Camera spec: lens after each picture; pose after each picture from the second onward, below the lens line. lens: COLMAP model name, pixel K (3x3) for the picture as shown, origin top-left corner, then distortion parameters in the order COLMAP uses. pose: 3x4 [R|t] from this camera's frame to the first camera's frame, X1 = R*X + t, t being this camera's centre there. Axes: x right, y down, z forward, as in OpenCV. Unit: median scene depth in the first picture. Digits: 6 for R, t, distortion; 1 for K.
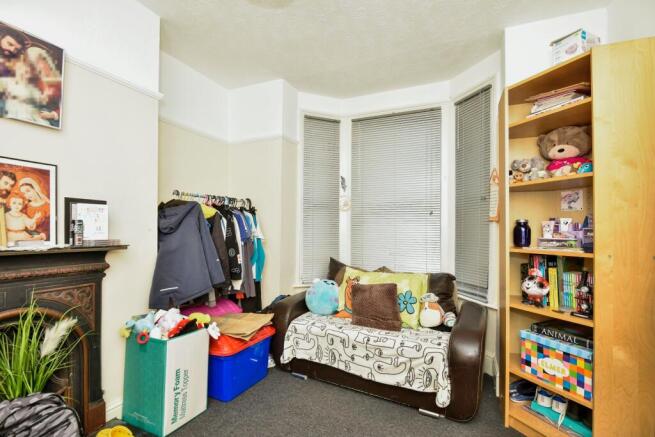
lens RADIAL K [[303.1, 0, 328.5], [0, 303.1, 222.0], [0, 0, 1]] dist [-0.000687, -0.000301]
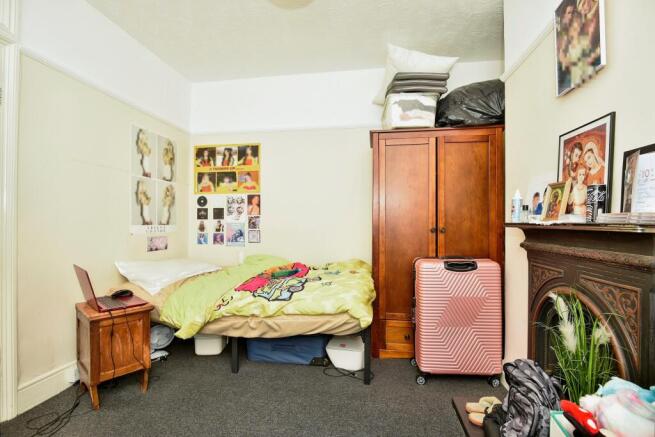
lens RADIAL K [[303.1, 0, 328.5], [0, 303.1, 222.0], [0, 0, 1]] dist [-0.000687, -0.000301]
pose [[-0.954427, -0.013863, -0.298123, -0.033881], [-0.004657, 0.999491, -0.031568, 0.109988], [0.298409, -0.028741, -0.954005, 1.591993]]
